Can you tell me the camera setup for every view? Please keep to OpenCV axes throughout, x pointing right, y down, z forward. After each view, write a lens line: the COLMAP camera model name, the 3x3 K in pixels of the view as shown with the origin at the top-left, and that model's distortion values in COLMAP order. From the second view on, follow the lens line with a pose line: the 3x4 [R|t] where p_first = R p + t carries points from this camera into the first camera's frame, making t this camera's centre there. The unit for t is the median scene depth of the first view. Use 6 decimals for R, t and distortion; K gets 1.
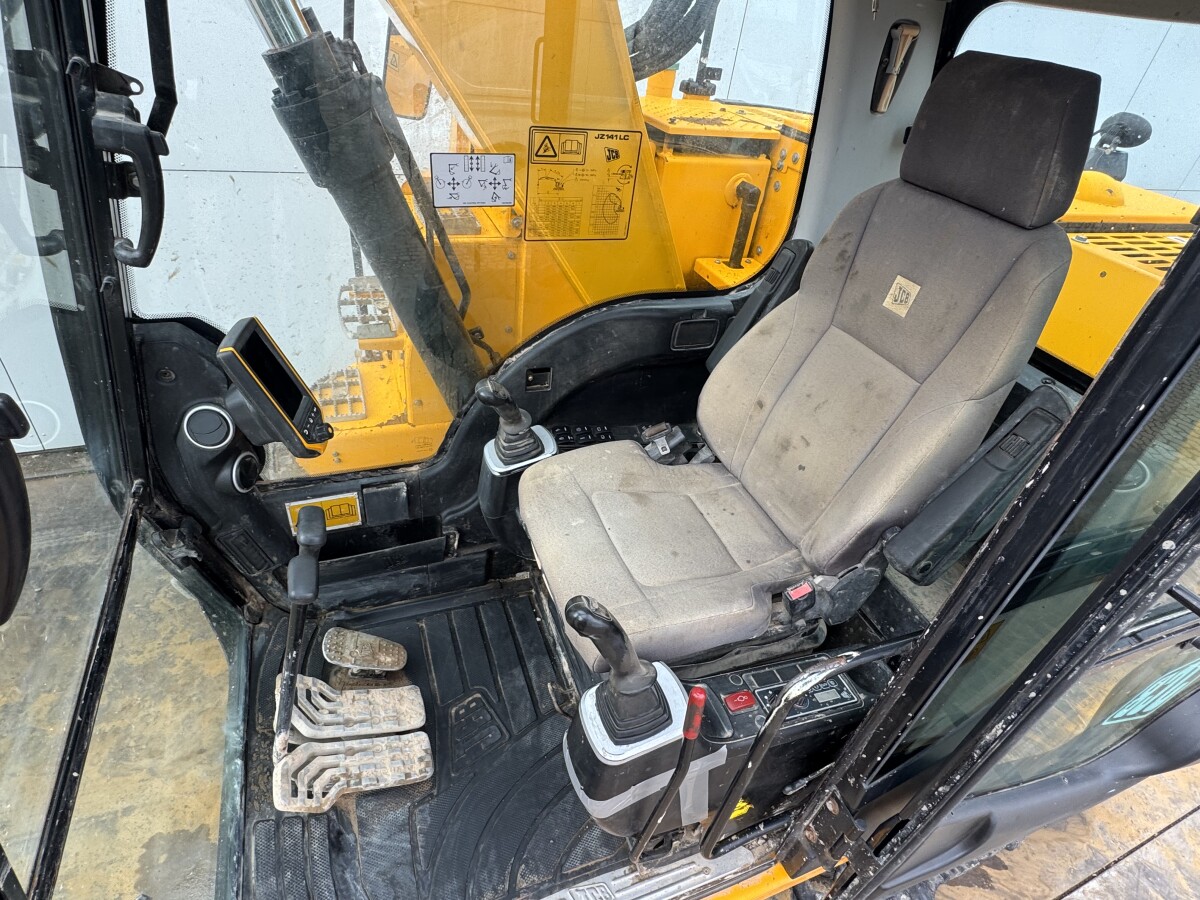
lens RADIAL K [[625.9, 0, 600.0], [0, 625.9, 450.0], [0, 0, 1]] dist [0.000129, 0.000020]
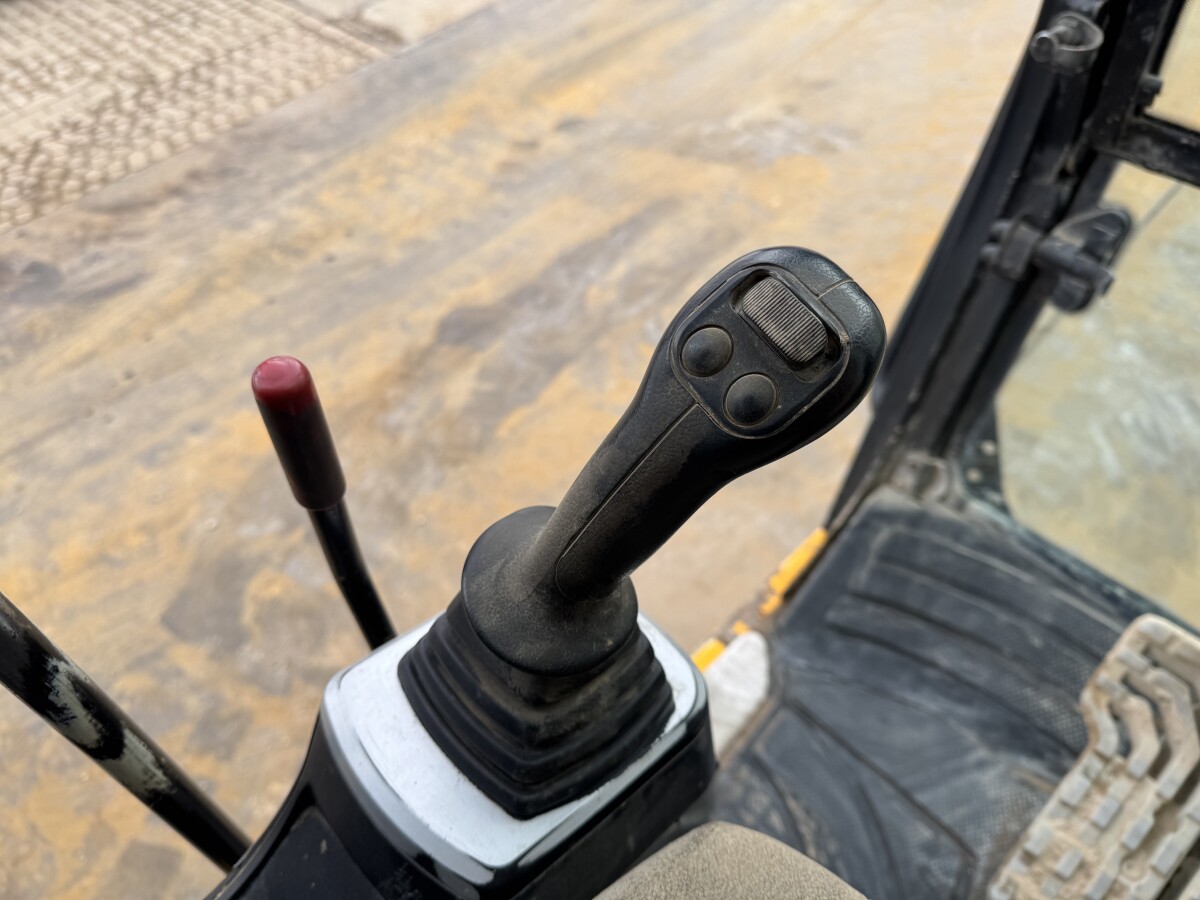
lens RADIAL K [[832.4, 0, 601.4], [0, 832.4, 456.1], [0, 0, 1]] dist [0.091736, -0.144666]
pose [[-0.910895, 0.245557, -0.331622, 0.087070], [-0.309834, 0.123775, 0.942700, 0.023697], [0.272533, 0.961448, -0.036664, 0.654221]]
